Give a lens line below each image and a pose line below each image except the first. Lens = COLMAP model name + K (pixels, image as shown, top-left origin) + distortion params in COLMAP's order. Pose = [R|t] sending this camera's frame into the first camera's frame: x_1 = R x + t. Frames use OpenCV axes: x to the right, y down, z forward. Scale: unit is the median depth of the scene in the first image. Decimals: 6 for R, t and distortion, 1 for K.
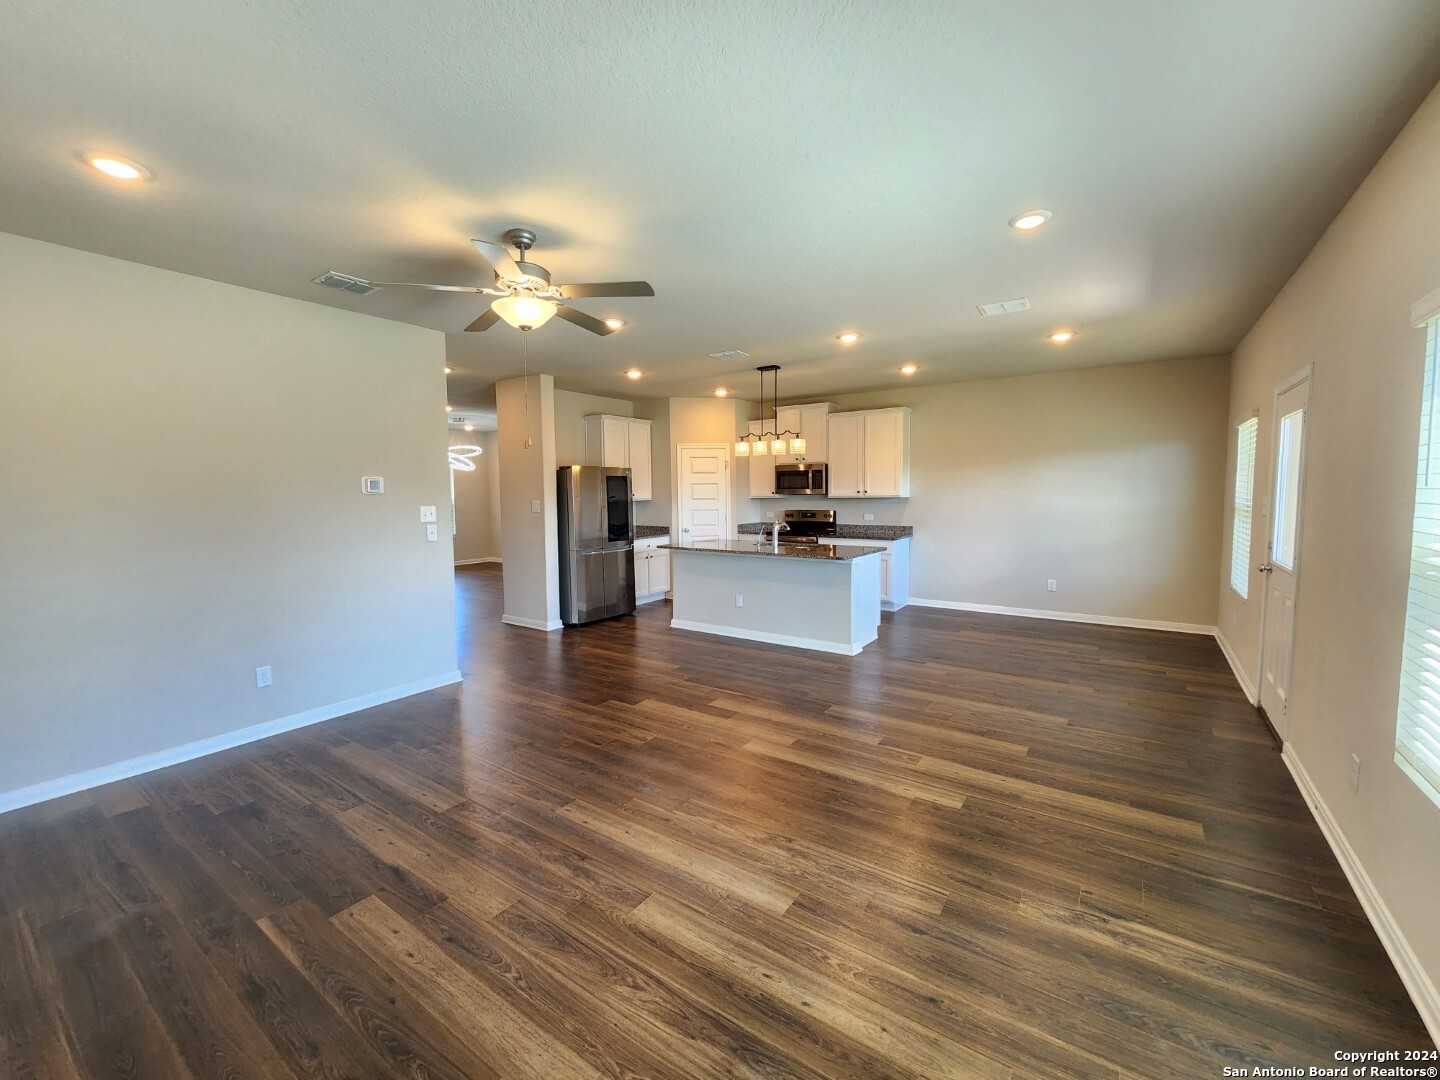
lens RADIAL K [[590.7, 0, 720.6], [0, 590.7, 531.2], [0, 0, 1]] dist [0.001400, 0.000418]
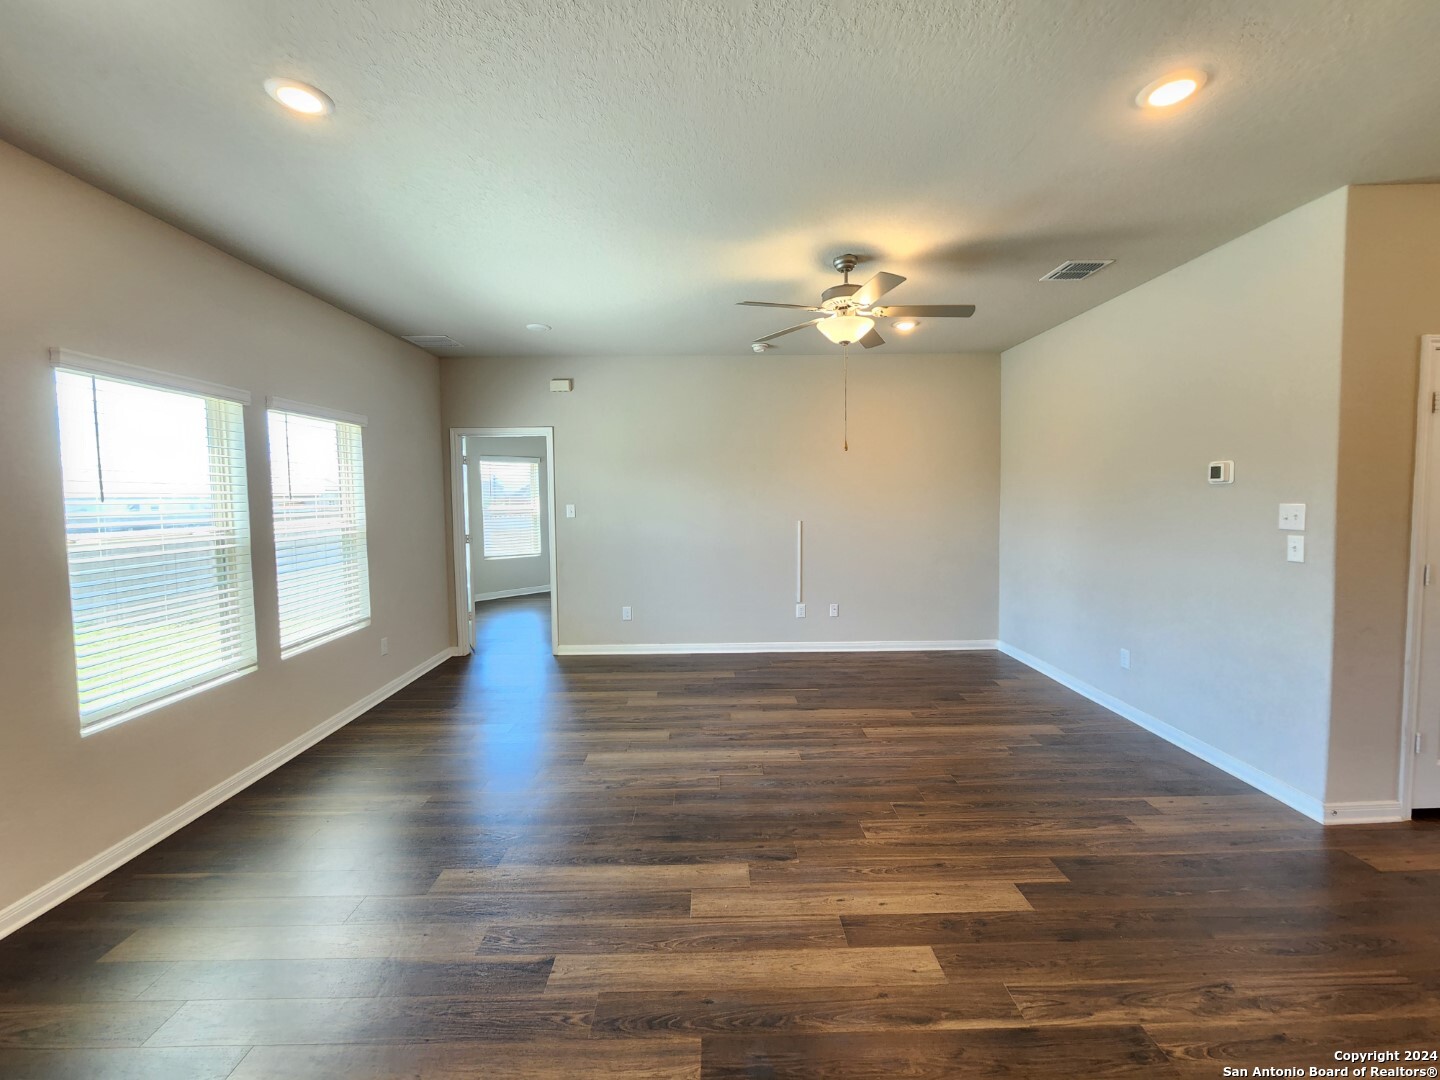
lens RADIAL K [[590.7, 0, 720.6], [0, 590.7, 531.2], [0, 0, 1]] dist [0.001400, 0.000418]
pose [[-0.812285, 0.056577, -0.580510, 0.246061], [-0.015929, 0.992761, 0.119043, -0.056223], [0.583043, 0.105944, -0.805504, 0.839600]]
